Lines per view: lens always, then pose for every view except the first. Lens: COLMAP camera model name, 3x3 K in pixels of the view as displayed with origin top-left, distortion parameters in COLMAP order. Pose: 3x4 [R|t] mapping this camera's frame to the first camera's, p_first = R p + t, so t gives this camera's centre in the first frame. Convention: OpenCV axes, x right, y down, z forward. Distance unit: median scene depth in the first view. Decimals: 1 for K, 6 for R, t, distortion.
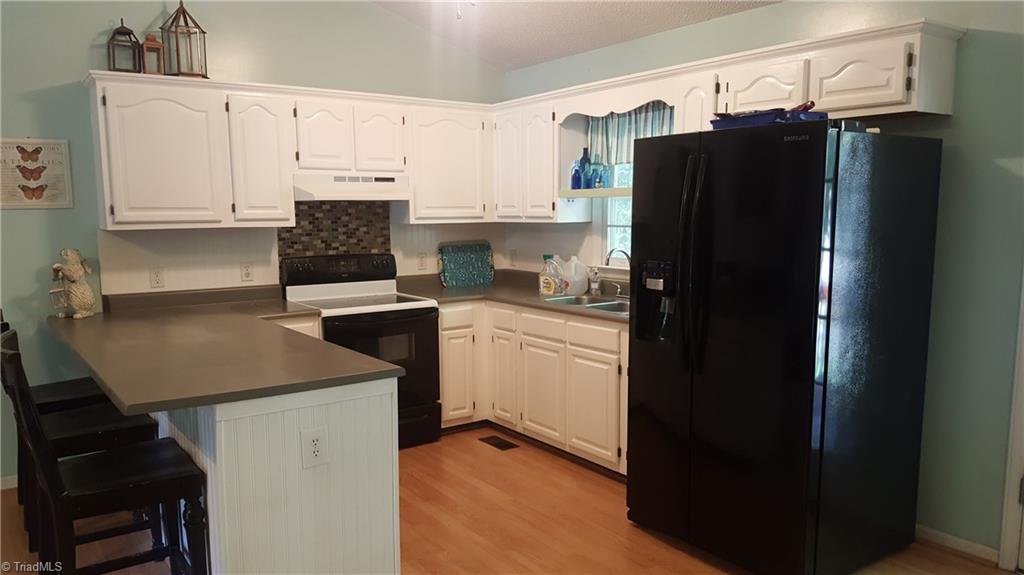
lens RADIAL K [[745.4, 0, 504.5], [0, 745.4, 290.6], [0, 0, 1]] dist [0.050530, -0.080195]
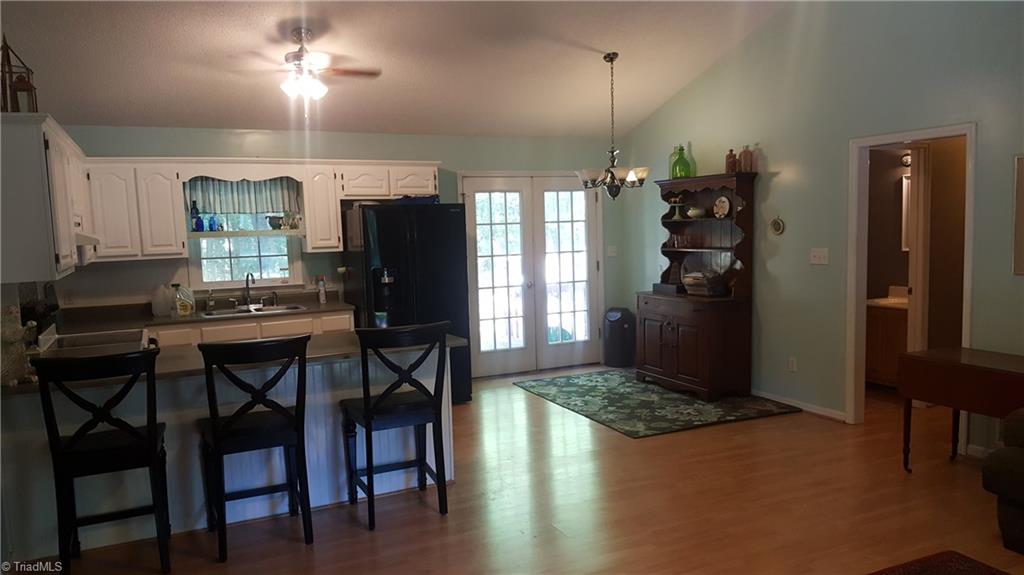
lens RADIAL K [[745.4, 0, 504.6], [0, 745.4, 297.3], [0, 0, 1]] dist [0.050530, -0.080195]
pose [[0.190157, -0.080898, 0.978415, -1.213455], [0.139218, 0.988750, 0.054695, -0.019618], [-0.971833, 0.125812, 0.199280, 0.243323]]
